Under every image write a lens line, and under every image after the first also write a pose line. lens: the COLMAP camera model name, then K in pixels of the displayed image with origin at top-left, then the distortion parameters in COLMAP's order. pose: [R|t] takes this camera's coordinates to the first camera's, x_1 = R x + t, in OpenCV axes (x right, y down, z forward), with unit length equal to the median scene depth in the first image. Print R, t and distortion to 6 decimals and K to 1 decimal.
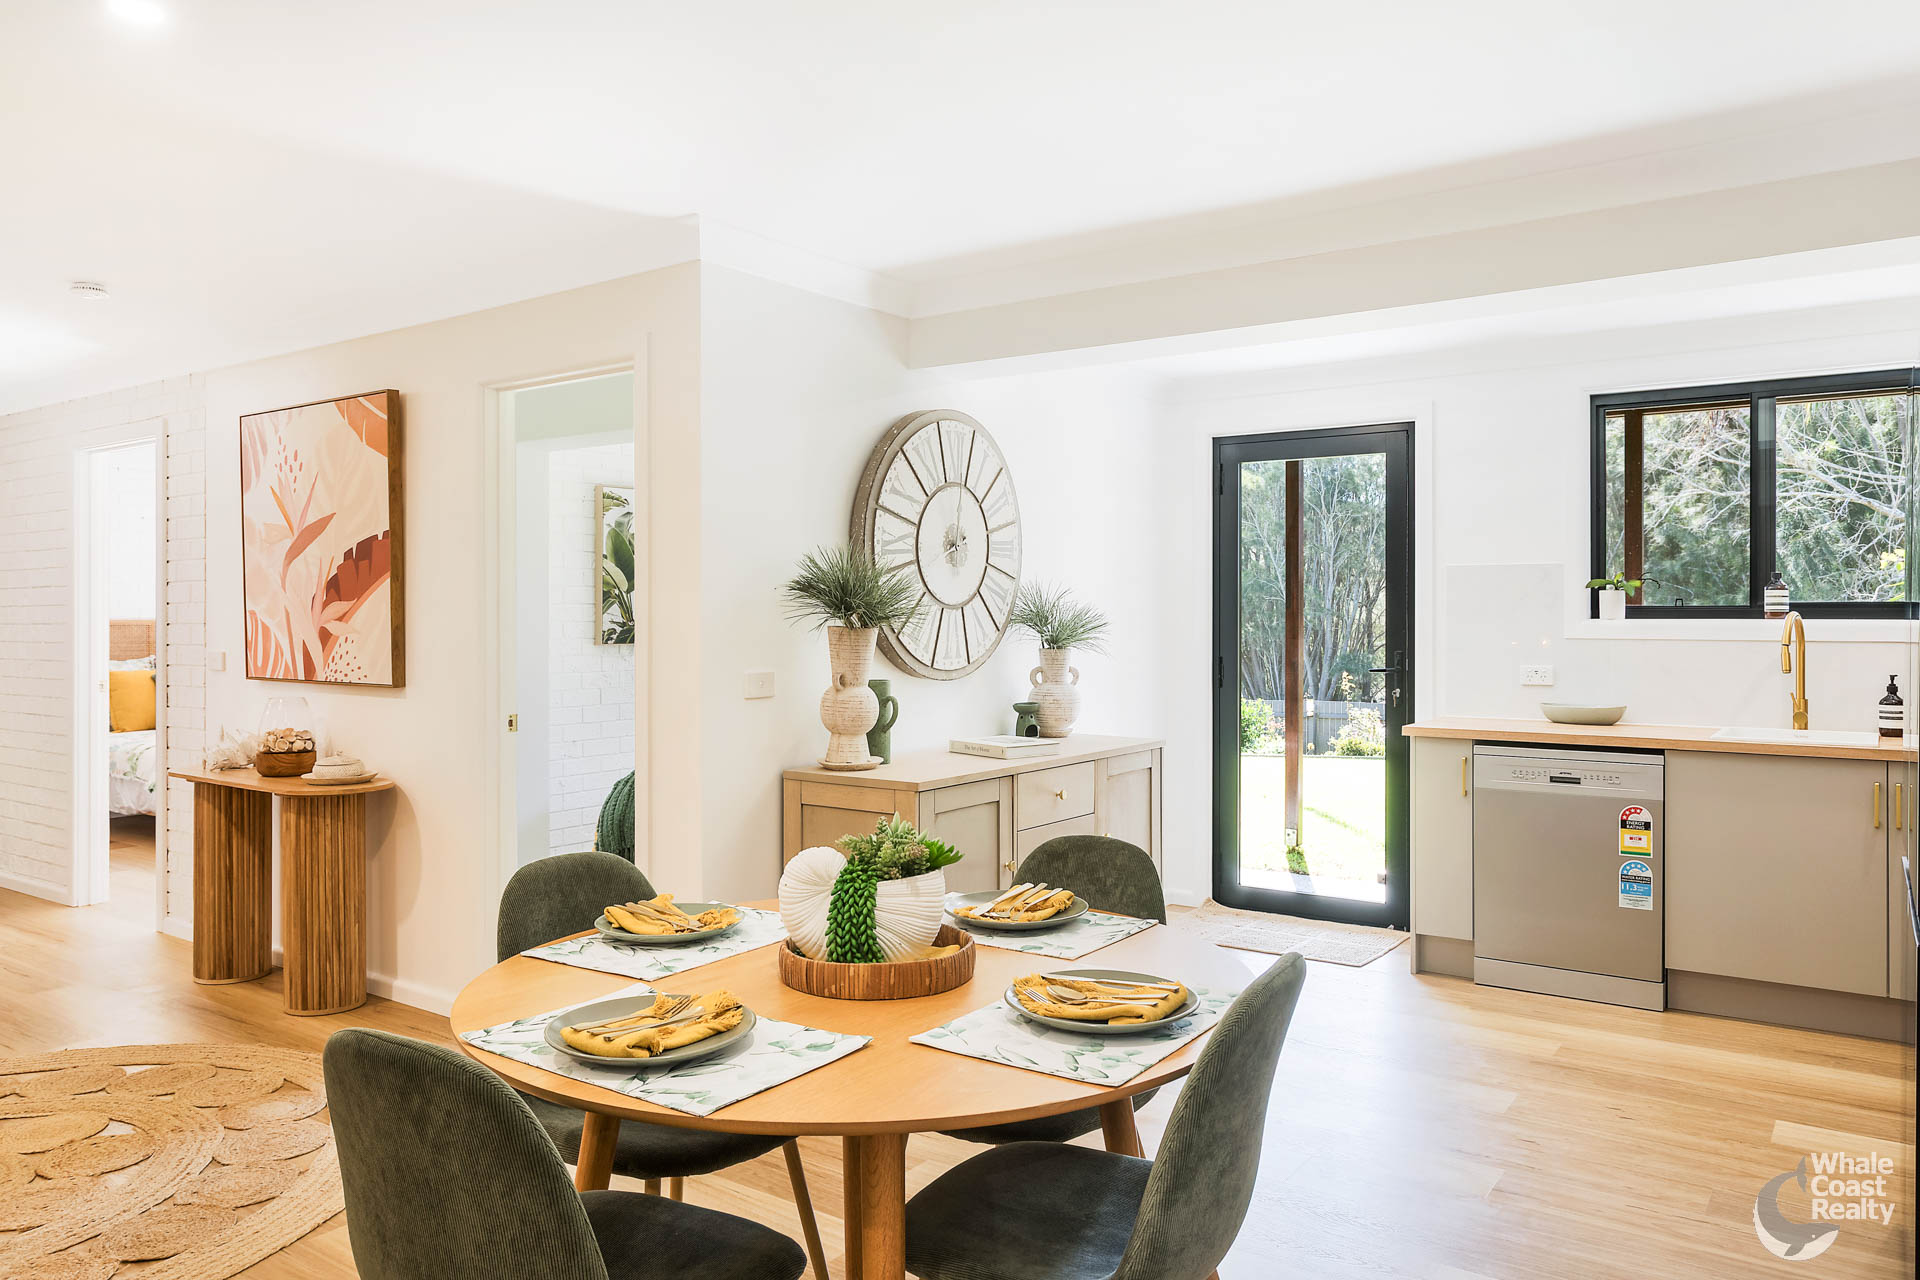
lens RADIAL K [[1343.1, 0, 959.0], [0, 1343.1, 636.0], [0, 0, 1]] dist [-0.000487, 0.000462]
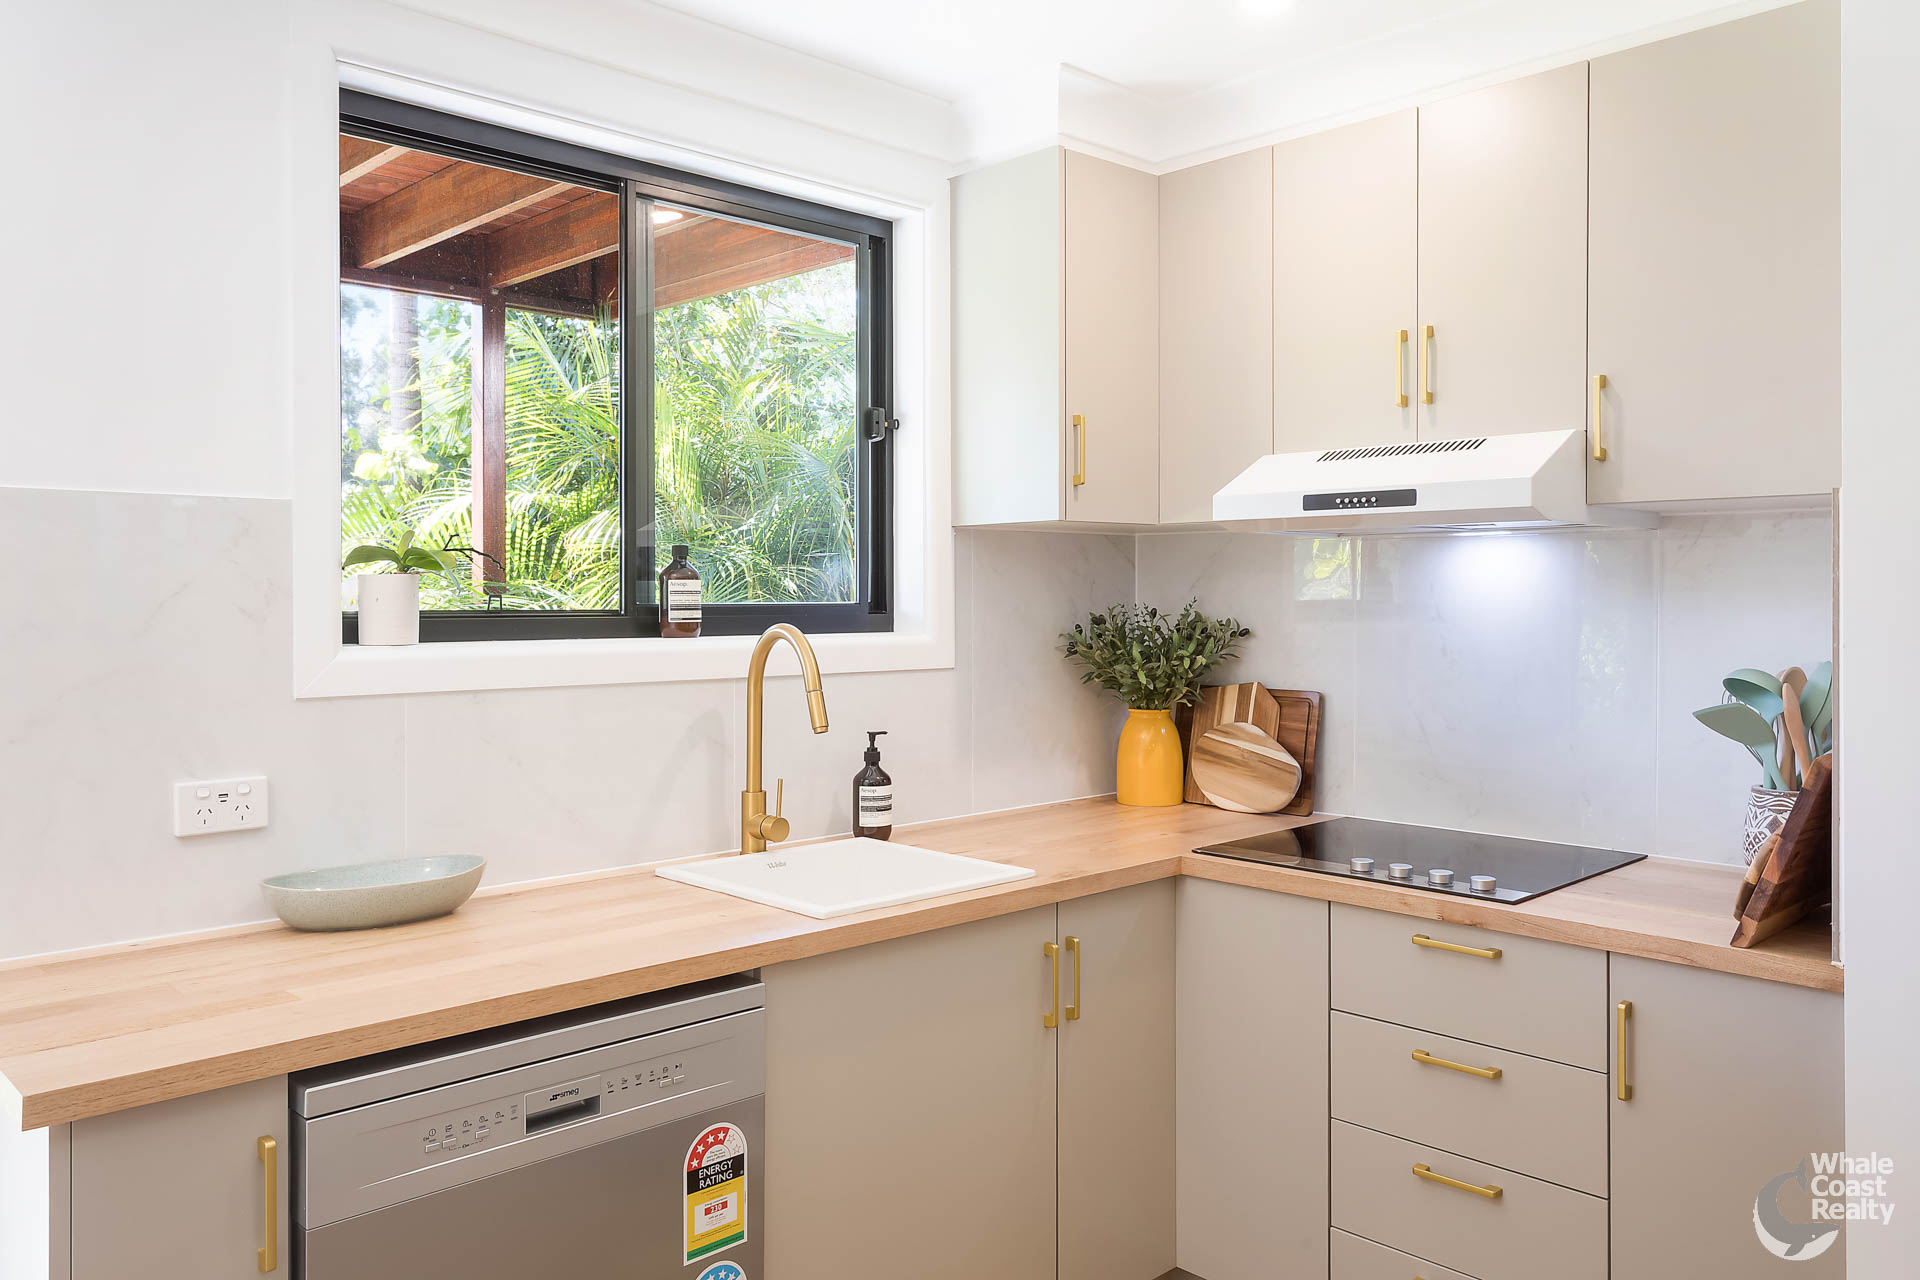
lens RADIAL K [[1459.0, 0, 945.6], [0, 1459.0, 582.7], [0, 0, 1]] dist [-0.014656, 0.000318]
pose [[0.197168, -0.002828, 0.980366, 0.091396], [0.009921, 0.999950, 0.000889, -0.033980], [-0.980319, 0.009551, 0.197186, 0.826780]]
